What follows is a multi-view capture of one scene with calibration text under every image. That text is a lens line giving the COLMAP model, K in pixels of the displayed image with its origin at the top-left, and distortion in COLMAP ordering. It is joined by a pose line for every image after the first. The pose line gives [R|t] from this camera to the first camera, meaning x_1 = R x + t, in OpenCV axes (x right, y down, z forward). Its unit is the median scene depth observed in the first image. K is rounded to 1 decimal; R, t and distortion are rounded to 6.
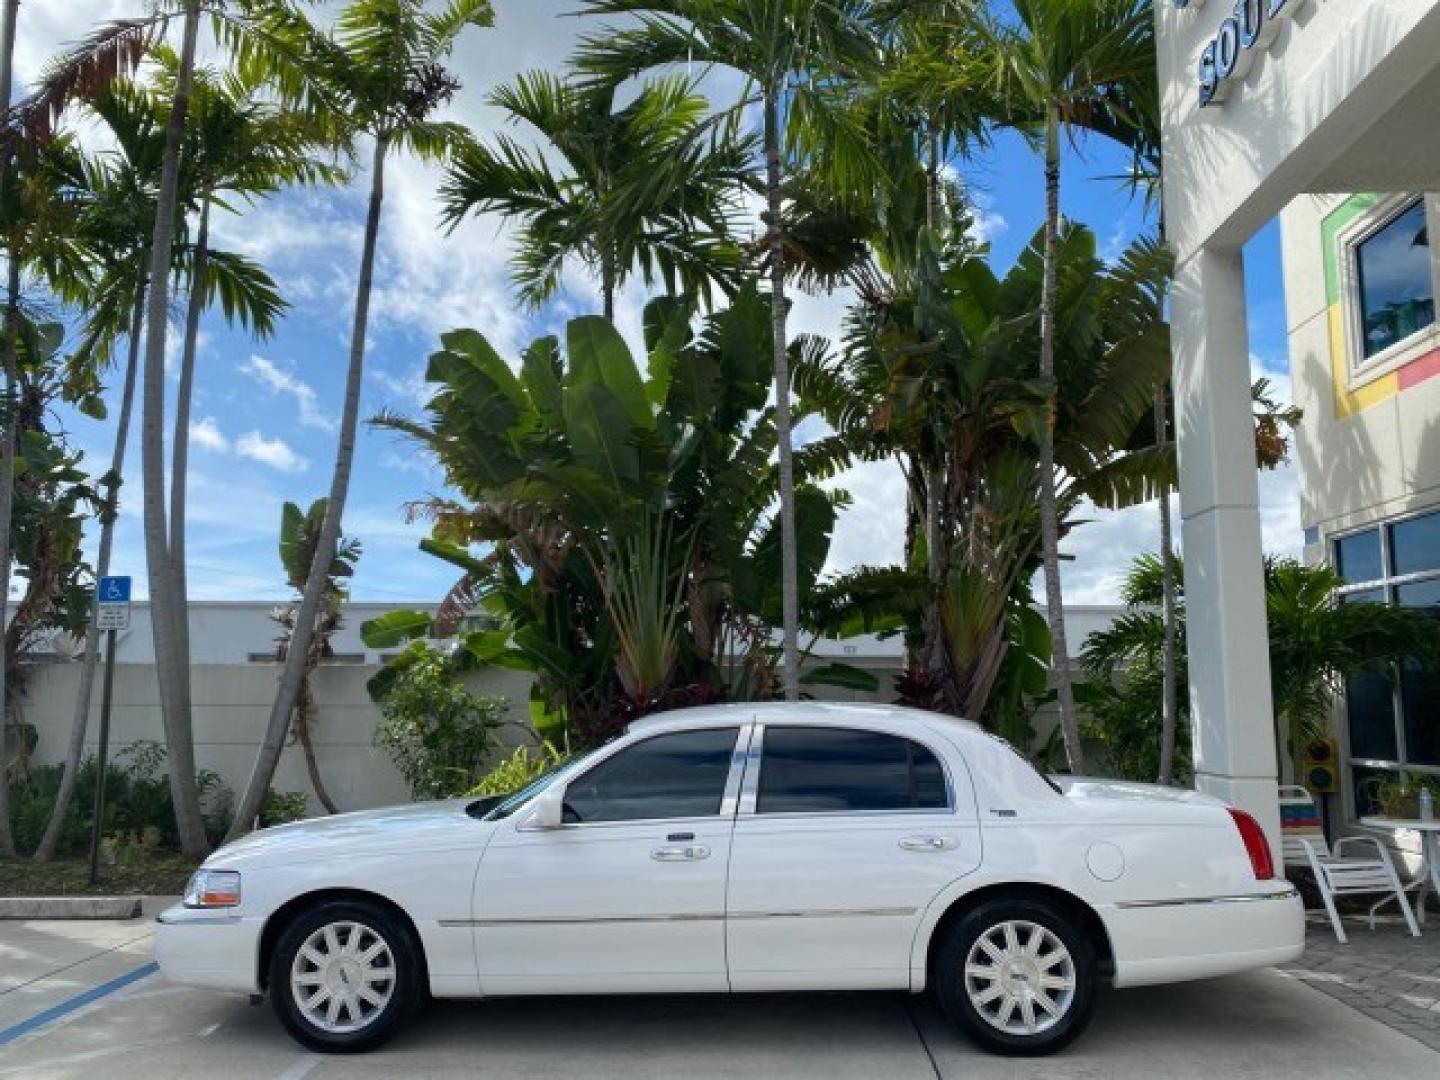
lens RADIAL K [[1101.6, 0, 715.5], [0, 1101.6, 532.8], [0, 0, 1]] dist [0.015635, -0.007889]
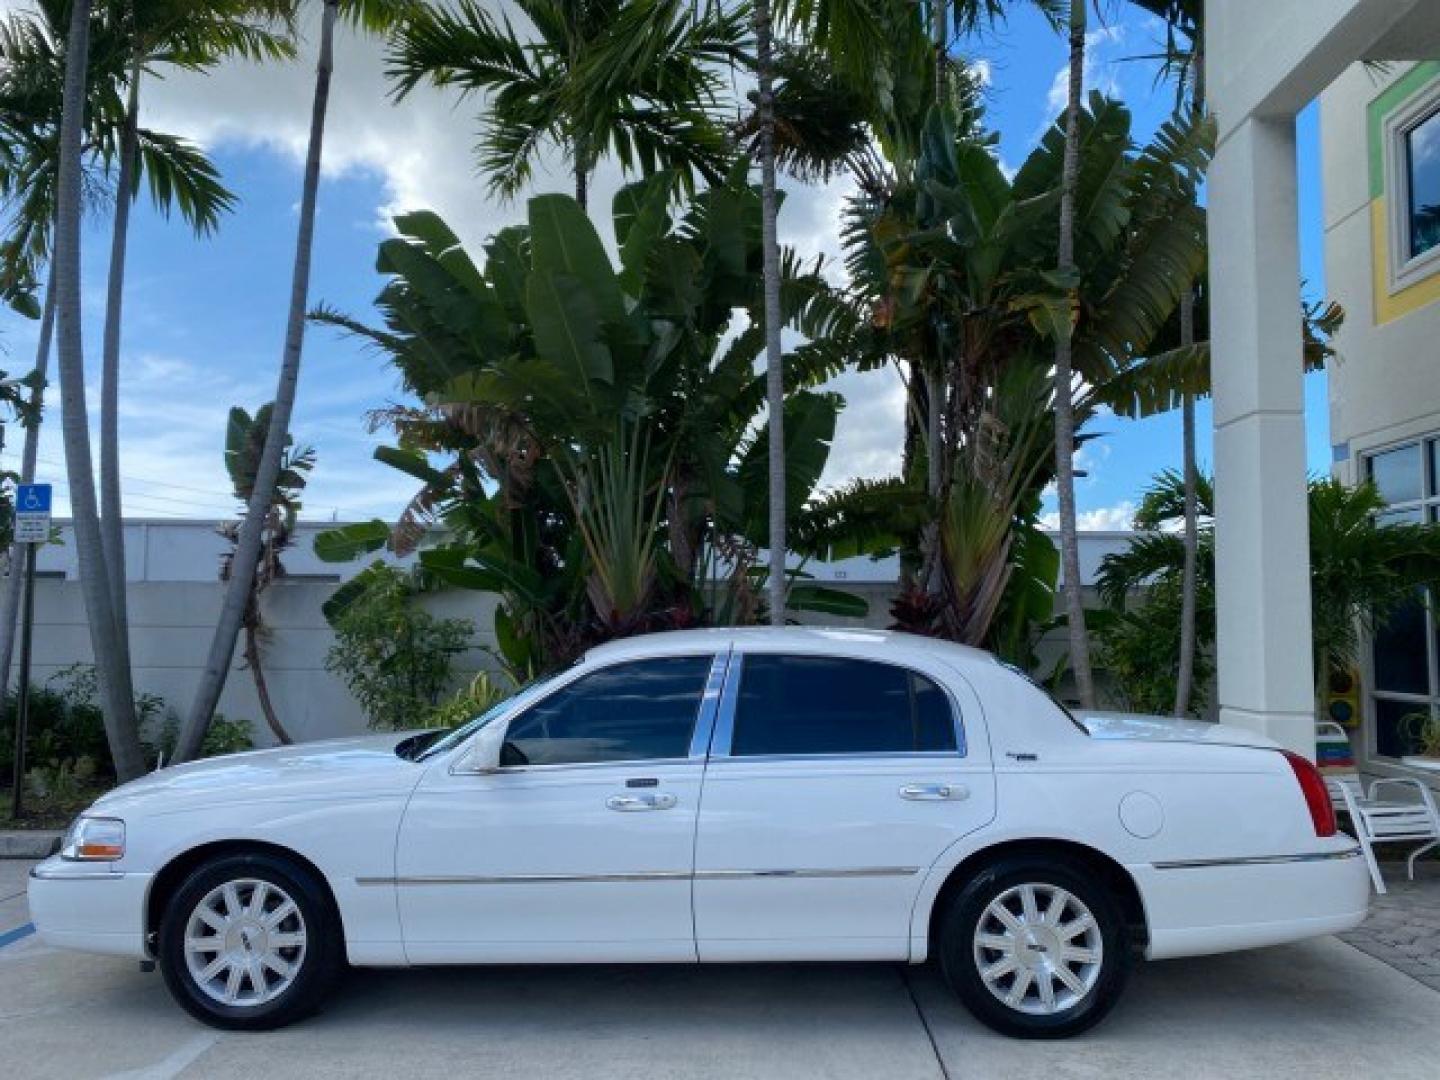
lens RADIAL K [[1106.1, 0, 719.9], [0, 1106.1, 531.3], [0, 0, 1]] dist [0.010803, -0.007680]
pose [[0.999886, 0.007955, 0.012806, 0.007901], [-0.008779, 0.997805, 0.065643, 0.012748], [-0.012256, -0.065748, 0.997761, 0.080845]]
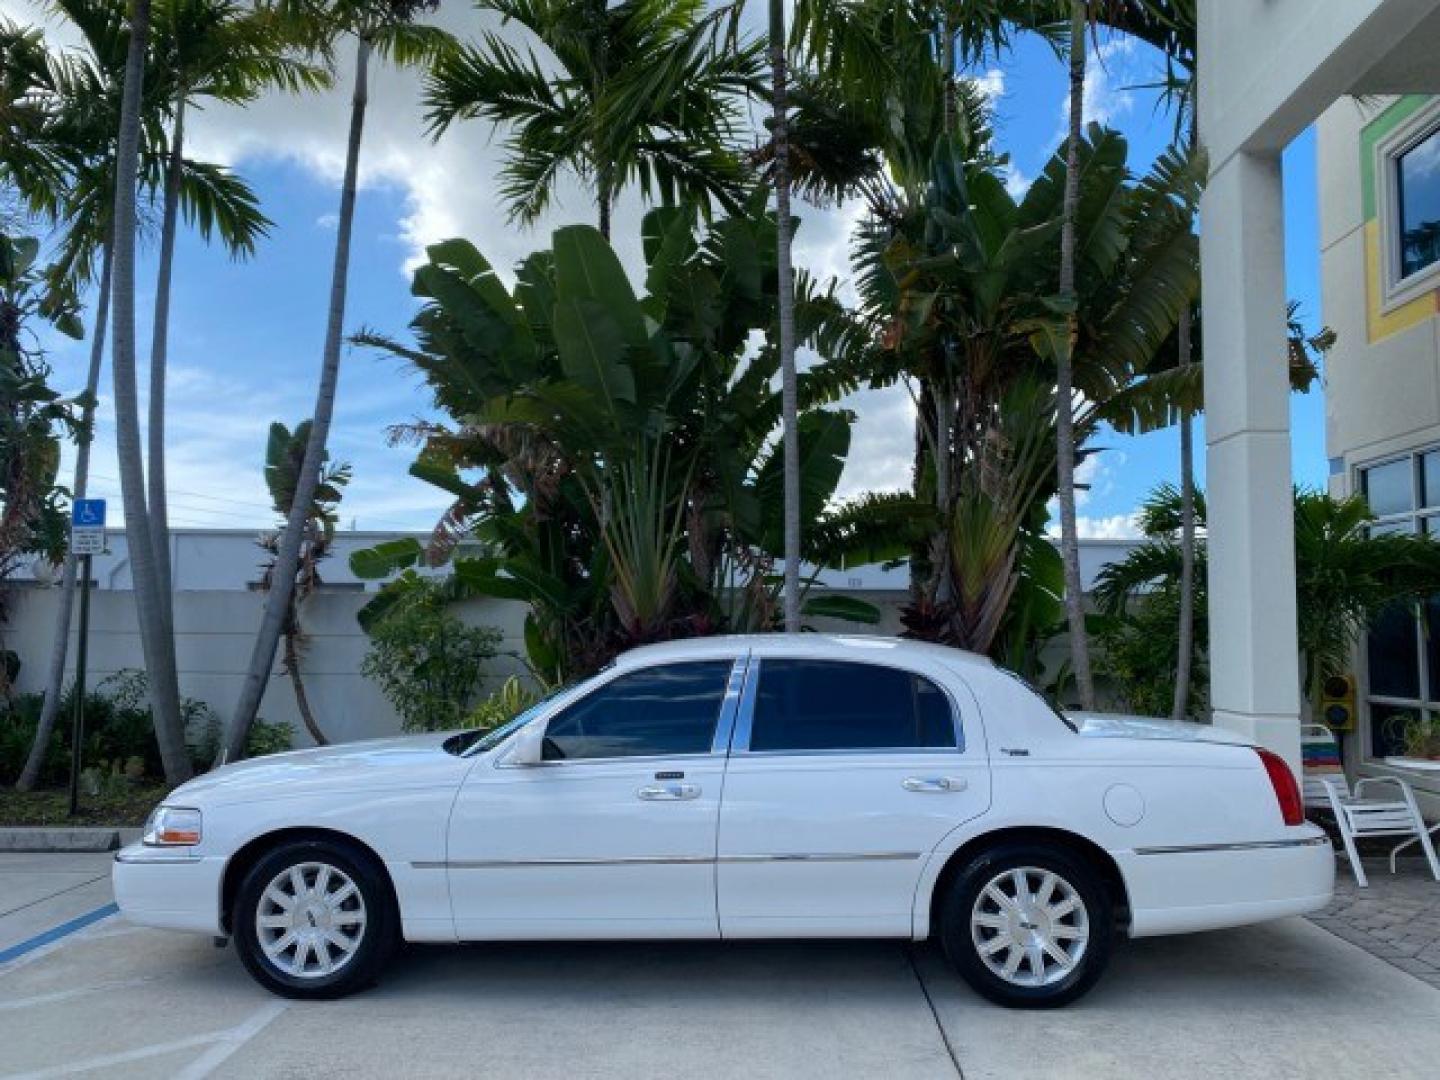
lens RADIAL K [[1103.2, 0, 720.0], [0, 1103.2, 533.9], [0, 0, 1]] dist [0.015049, -0.011415]
pose [[0.999979, 0.006434, -0.001225, 0.005589], [-0.006346, 0.998084, 0.061552, 0.006362], [0.001619, -0.061542, 0.998103, 0.039375]]
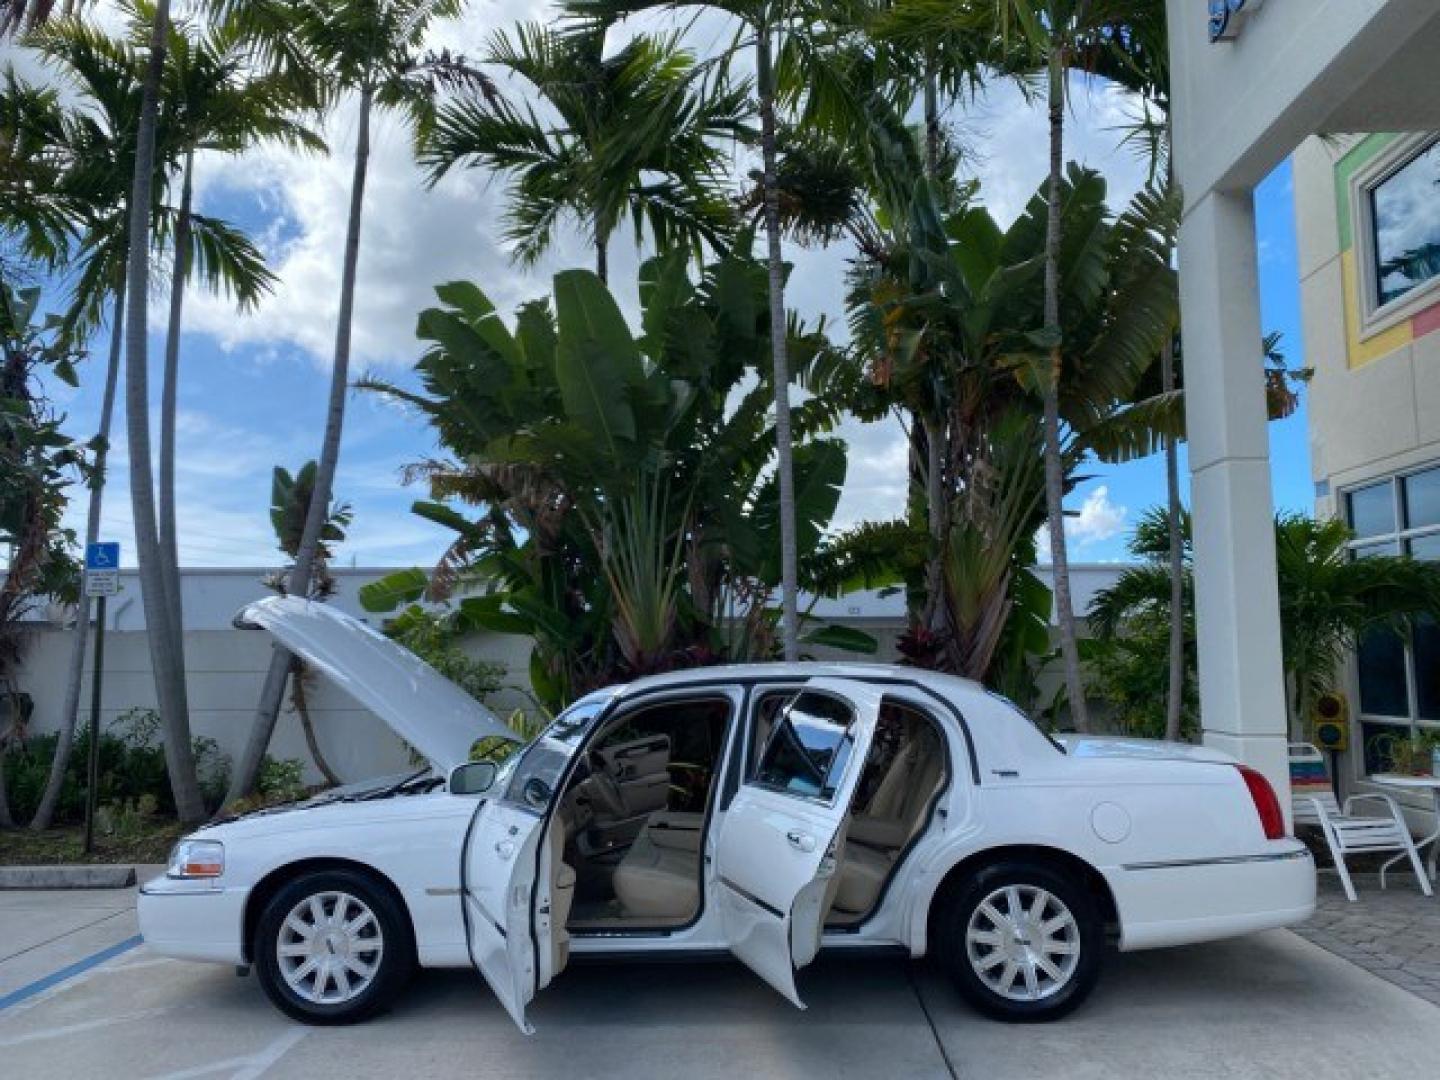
lens RADIAL K [[1101.6, 0, 715.5], [0, 1101.6, 532.8], [0, 0, 1]] dist [0.015635, -0.007889]
pose [[0.999937, -0.010339, -0.004296, 0.006017], [0.010478, 0.999378, 0.033659, 0.002955], [0.003946, -0.033702, 0.999424, 0.018534]]
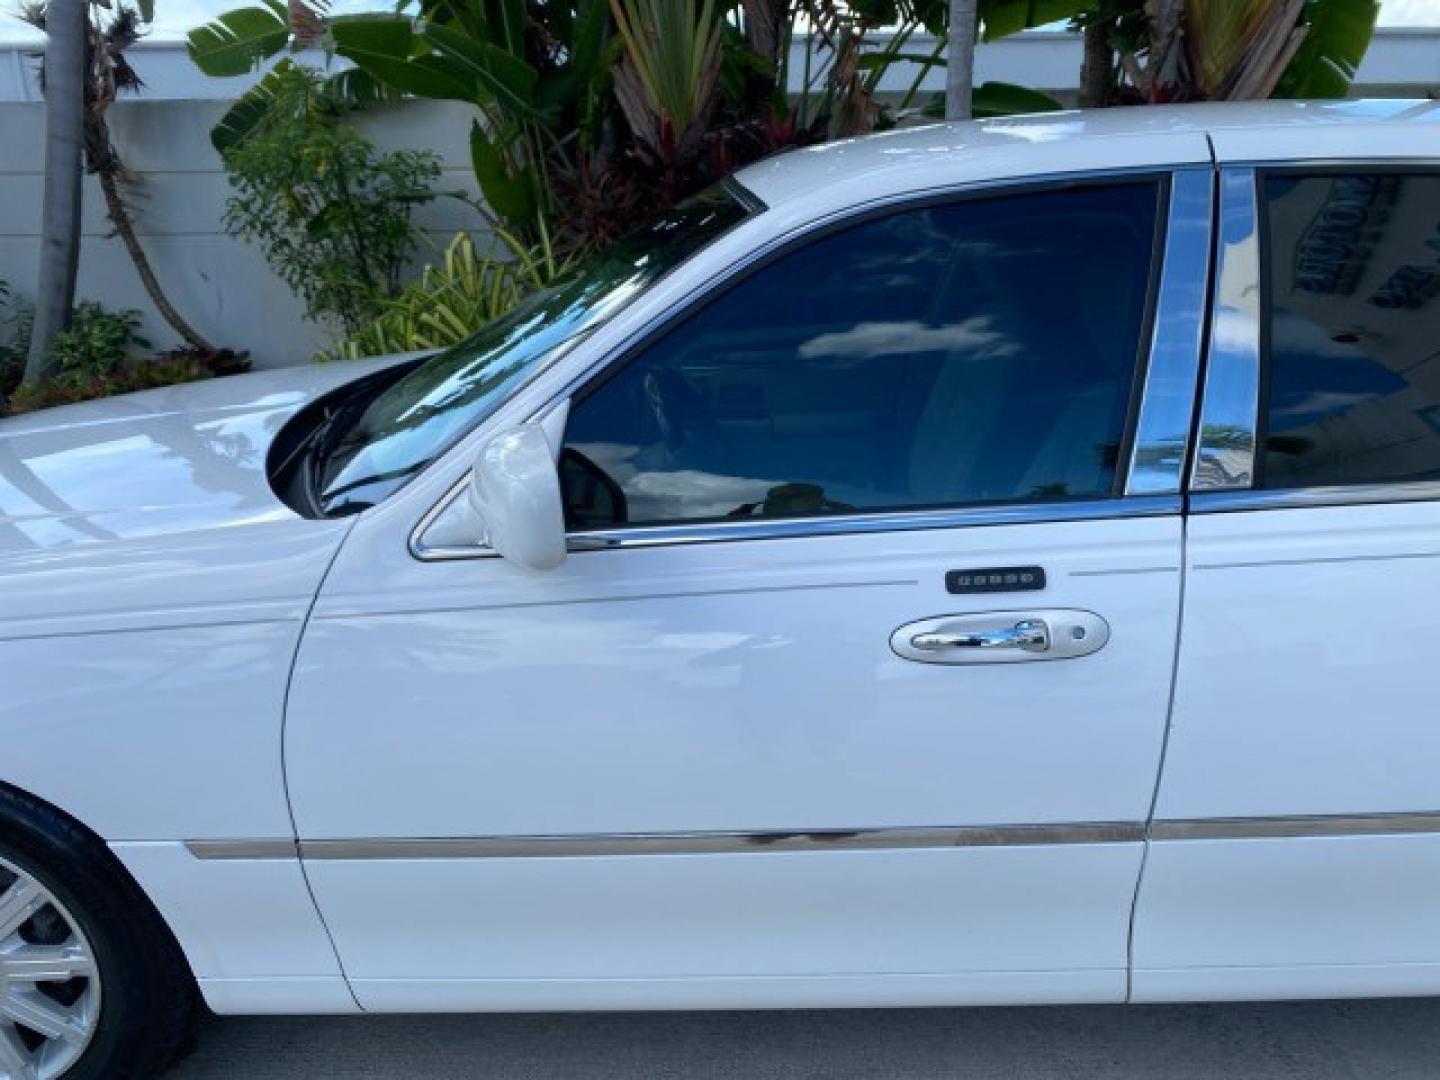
lens RADIAL K [[1139.1, 0, 720.0], [0, 1139.1, 540.0], [0, 0, 1]] dist [0.004126, 0.000212]
pose [[0.999556, -0.024930, 0.016303, -0.051335], [0.014991, 0.893969, 0.447879, 0.066509], [-0.025740, -0.447435, 0.893946, 0.366130]]
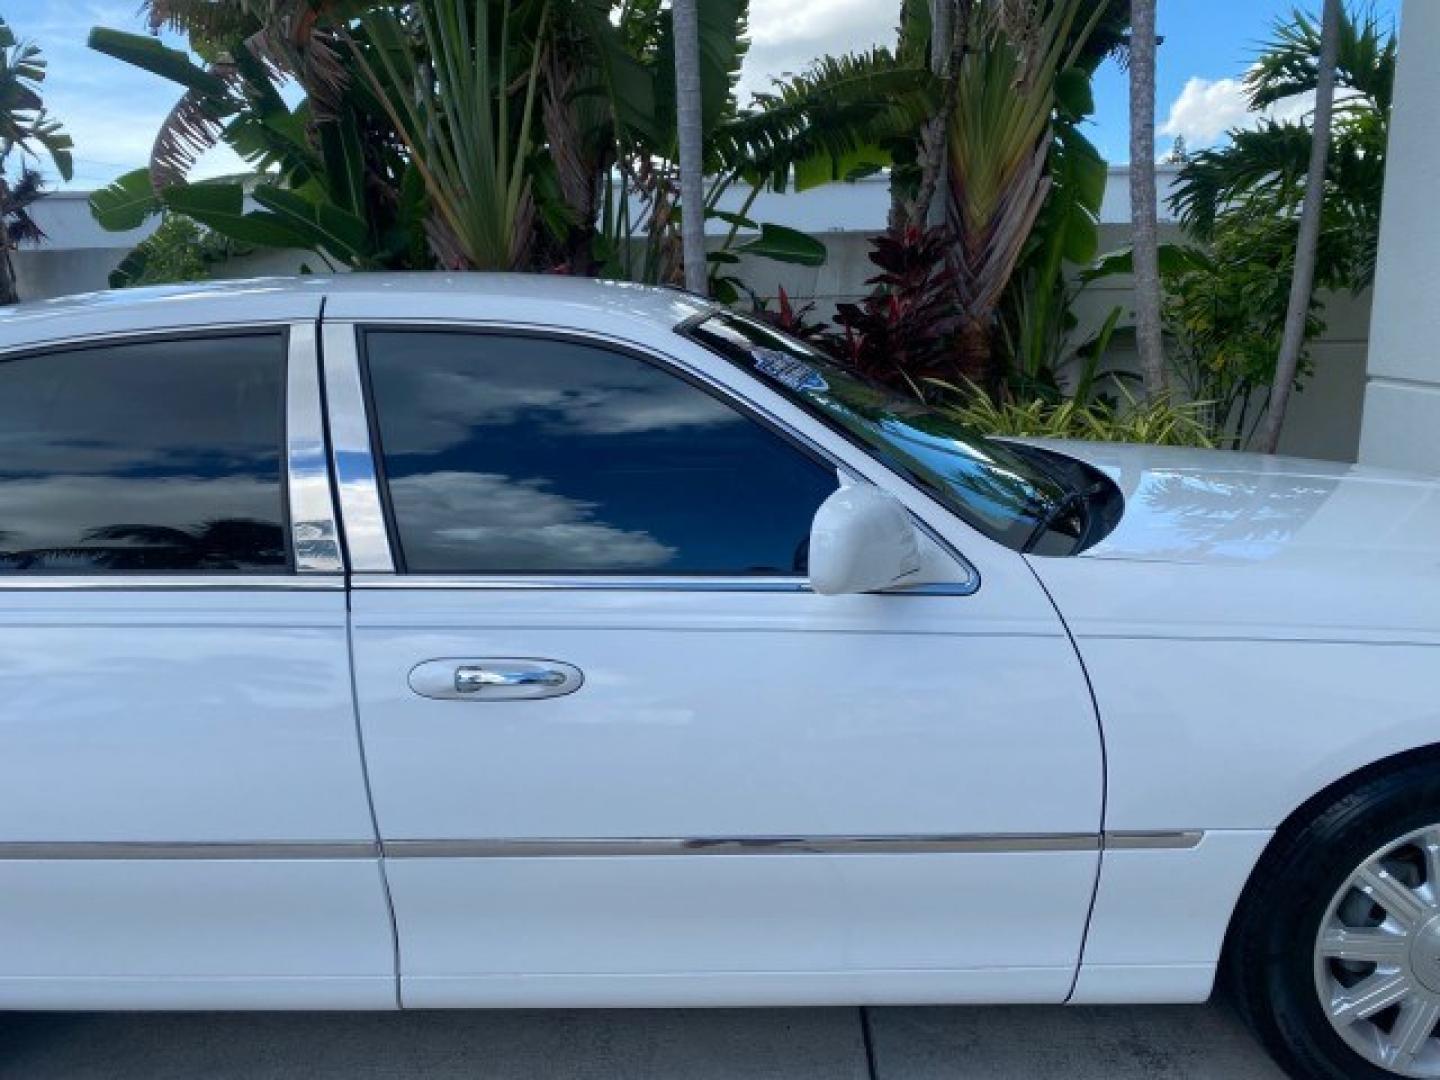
lens RADIAL K [[1118.1, 0, 720.0], [0, 1118.1, 540.0], [0, 0, 1]] dist [0.008452, -0.000603]
pose [[0.999464, -0.032139, 0.006184, 0.064457], [0.027871, 0.934844, 0.353963, 0.060206], [-0.017157, -0.353601, 0.935239, 0.329367]]
